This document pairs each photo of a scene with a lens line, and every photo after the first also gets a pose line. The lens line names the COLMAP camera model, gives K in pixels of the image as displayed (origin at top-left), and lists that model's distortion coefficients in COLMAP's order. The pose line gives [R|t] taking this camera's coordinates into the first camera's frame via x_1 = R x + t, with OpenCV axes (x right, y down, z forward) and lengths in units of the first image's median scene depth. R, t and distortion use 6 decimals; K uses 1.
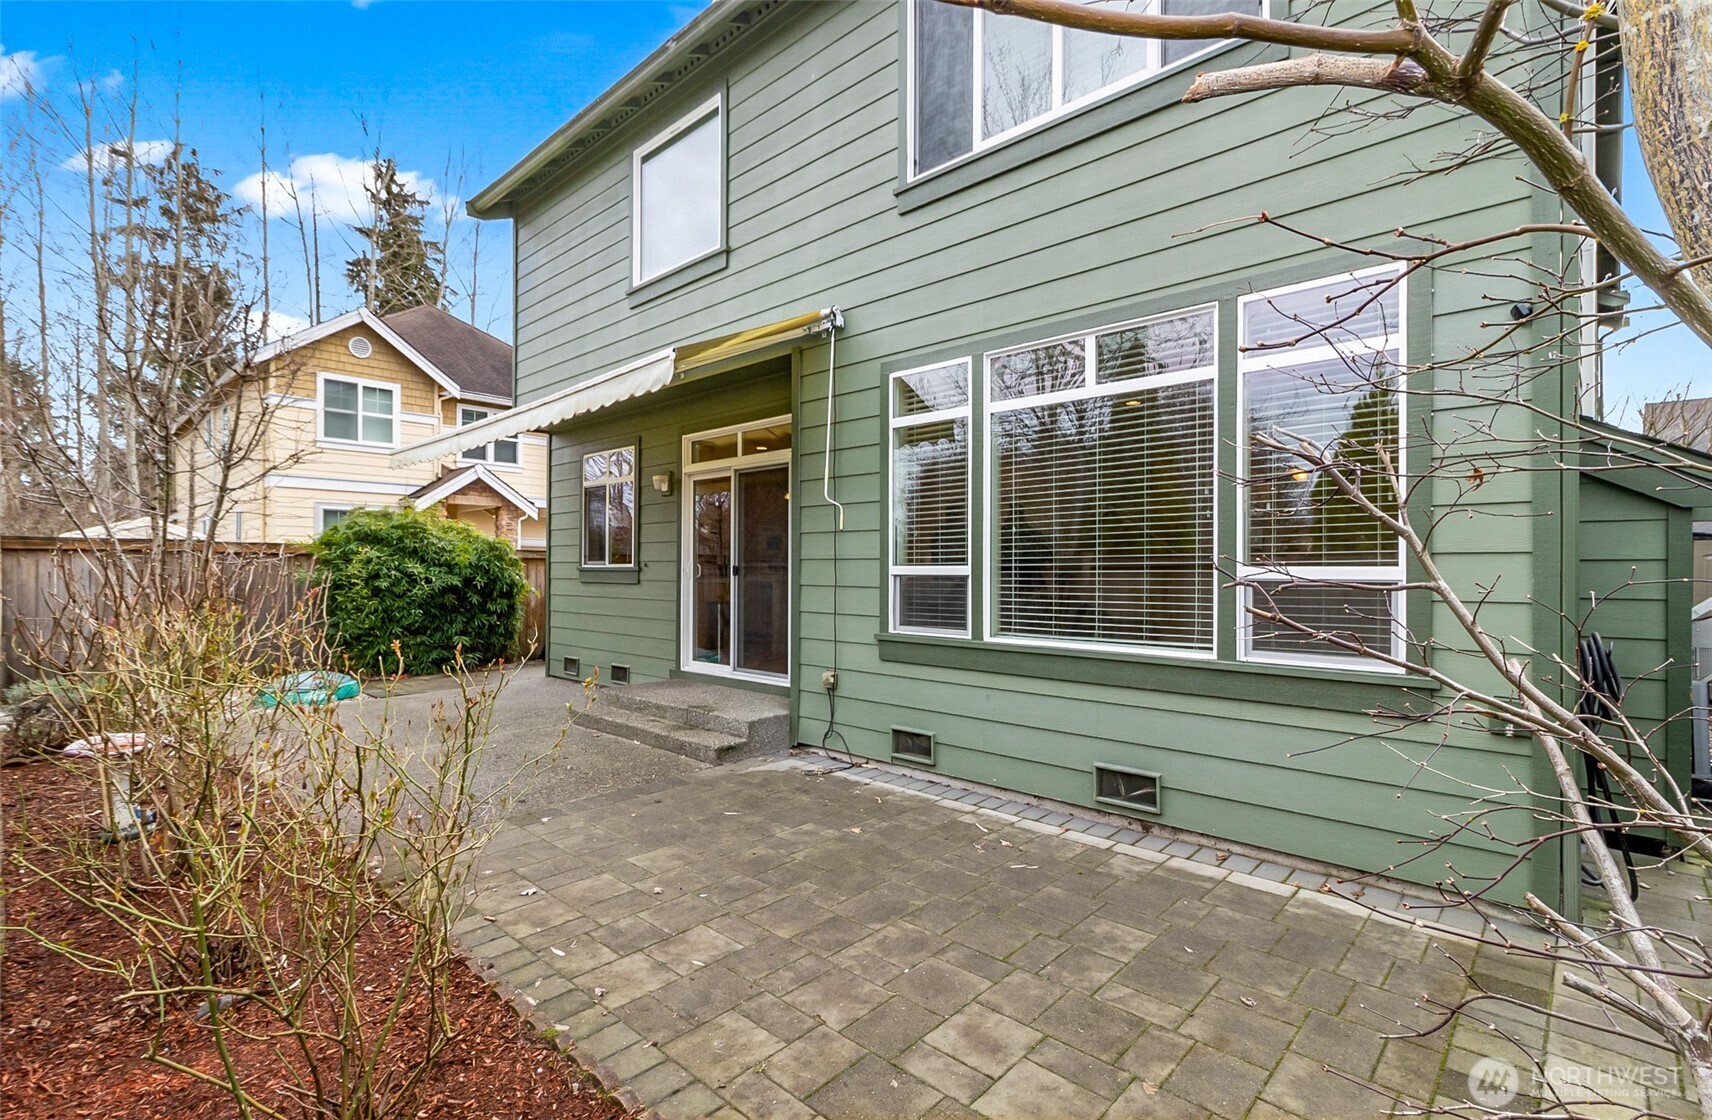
lens RADIAL K [[791.0, 0, 882.8], [0, 791.0, 561.5], [0, 0, 1]] dist [0.005986, 0.000196]
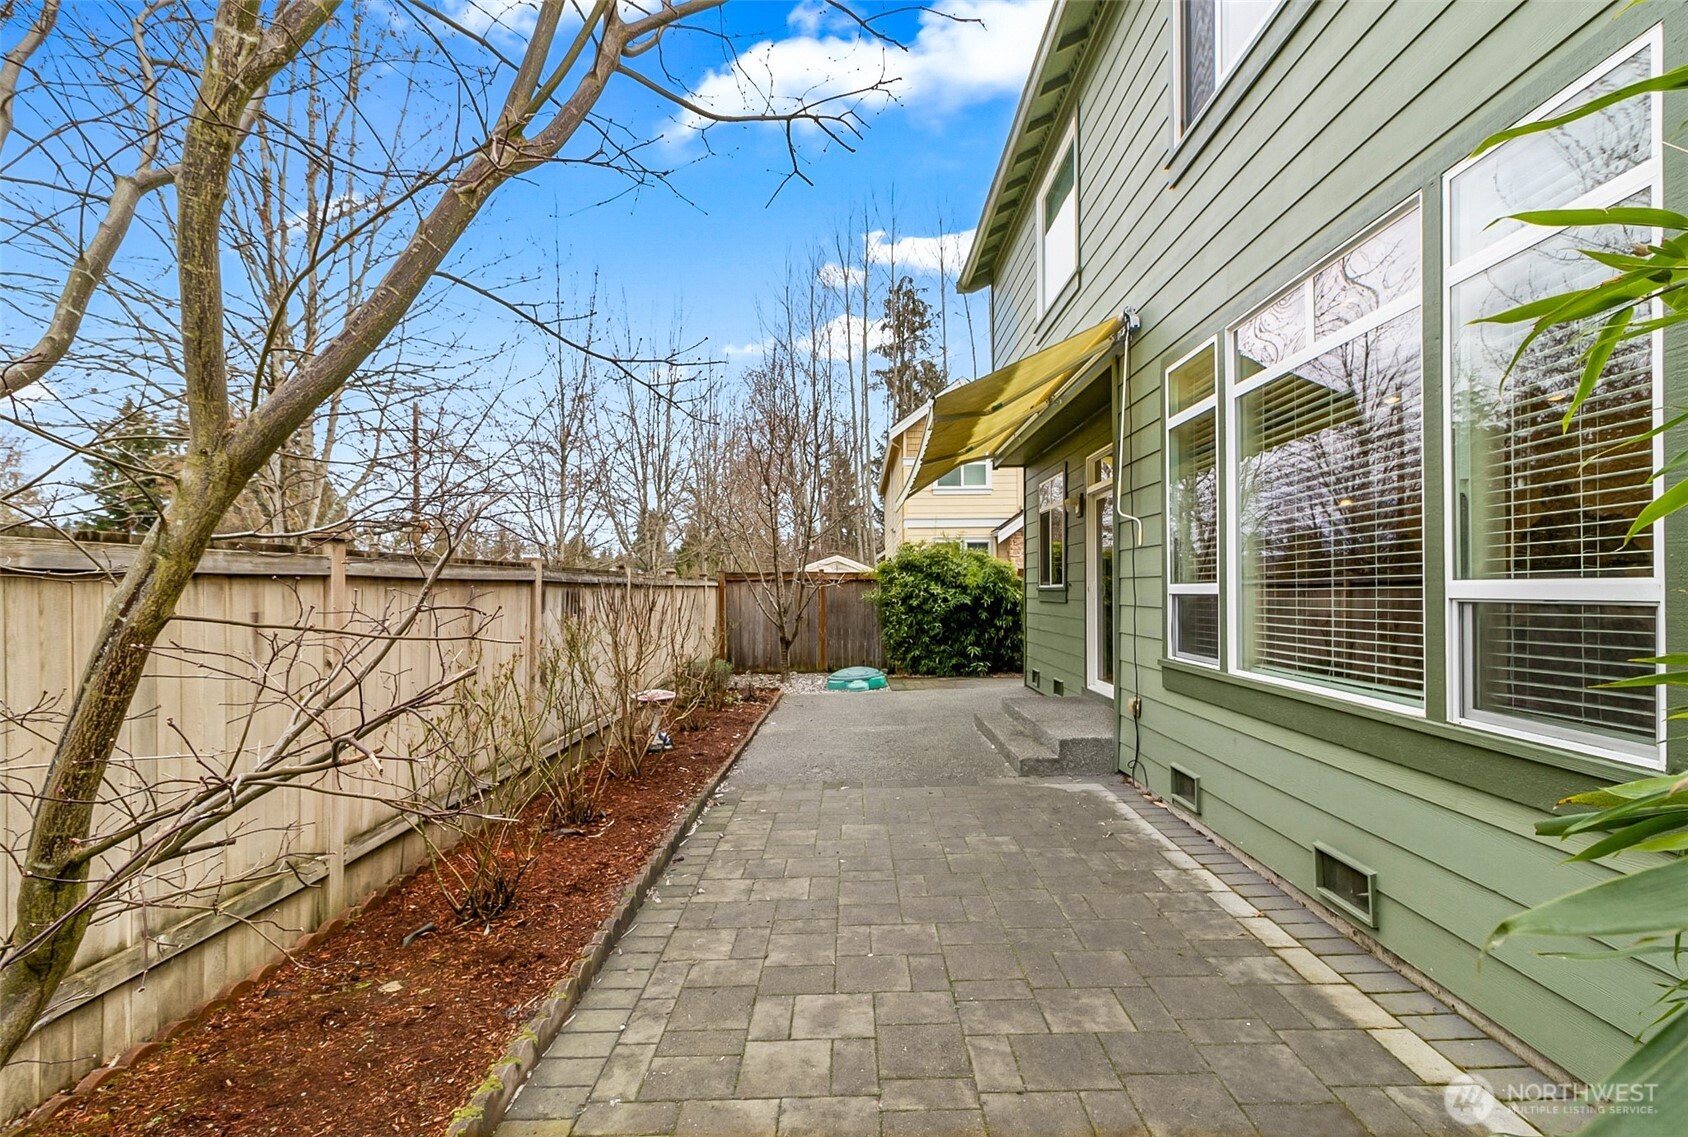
lens RADIAL K [[799.6, 0, 845.2], [0, 799.6, 583.7], [0, 0, 1]] dist [0.002799, 0.002480]
pose [[0.659813, -0.014820, -0.751284, 0.526510], [0.018403, 0.999824, -0.003560, 0.001649], [0.751205, -0.011477, 0.659970, 0.151127]]
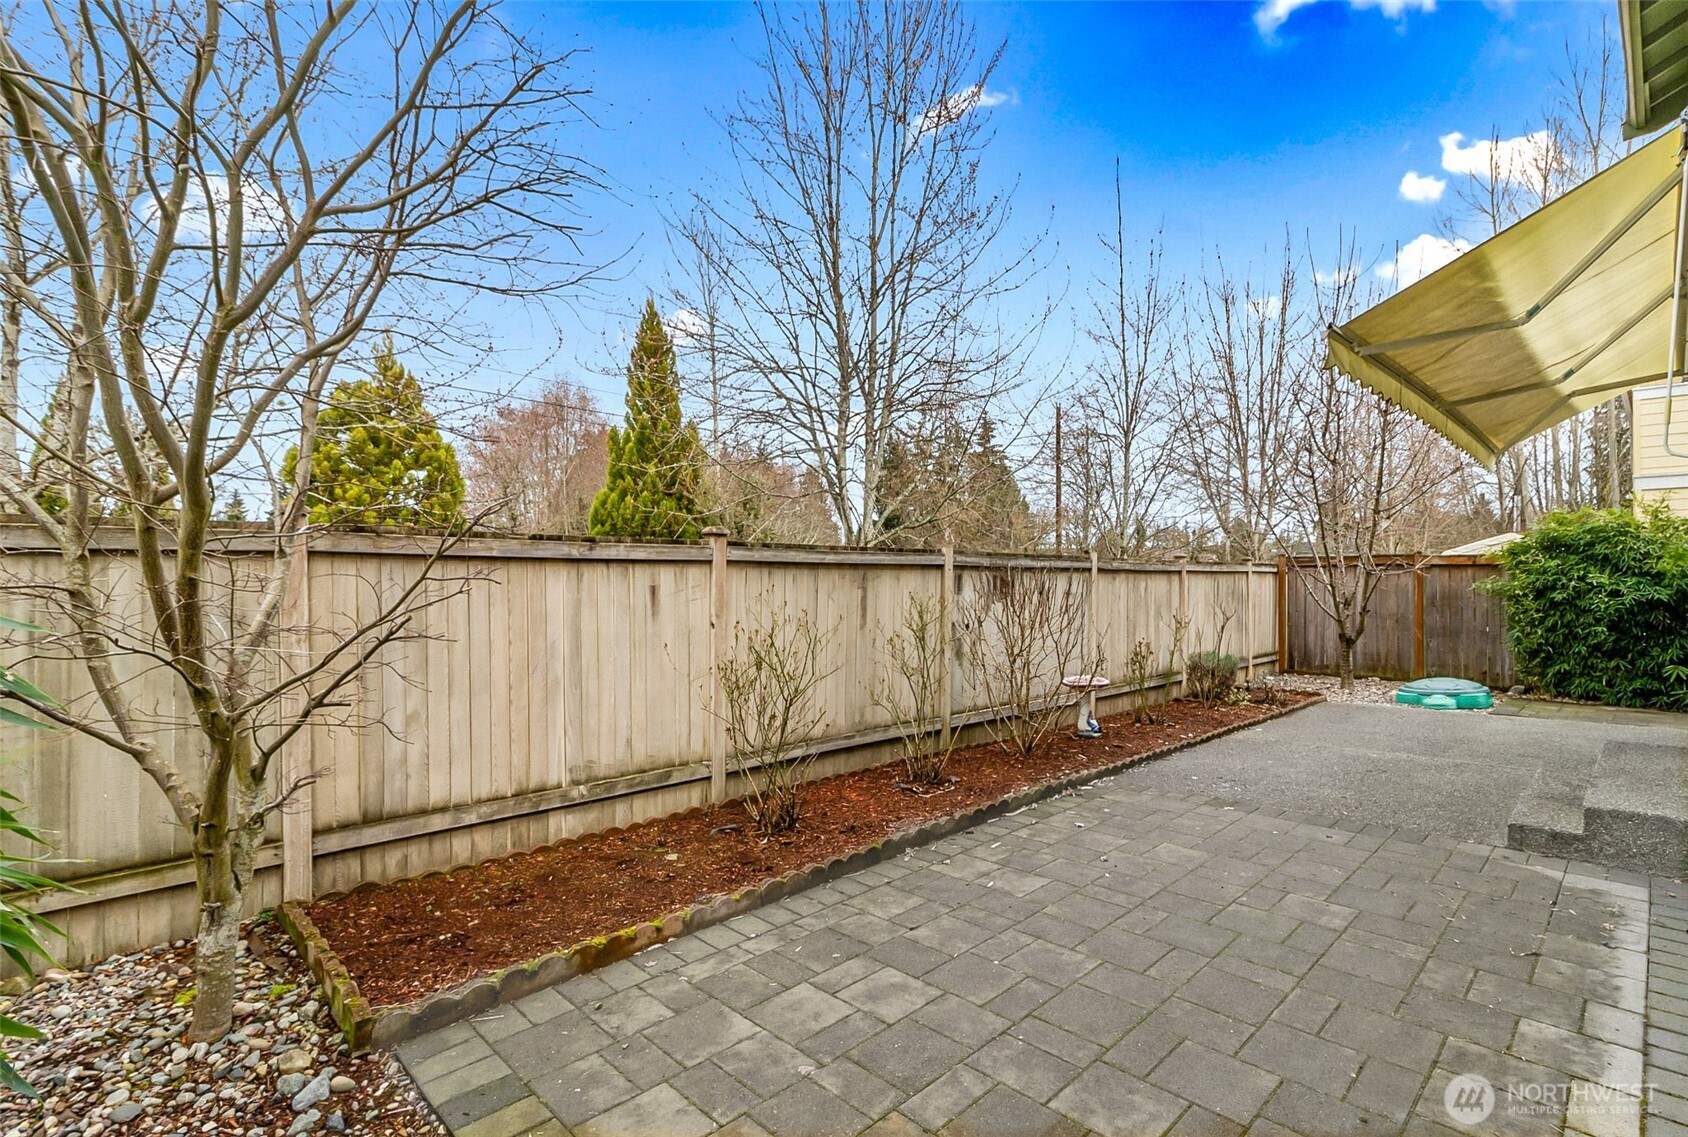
lens RADIAL K [[799.6, 0, 869.6], [0, 799.6, 578.4], [0, 0, 1]] dist [0.002799, 0.002480]
pose [[-0.058578, -0.004531, -0.998273, 0.668368], [0.008250, 0.999953, -0.005023, 0.012978], [0.998249, -0.008530, -0.058537, 0.557186]]
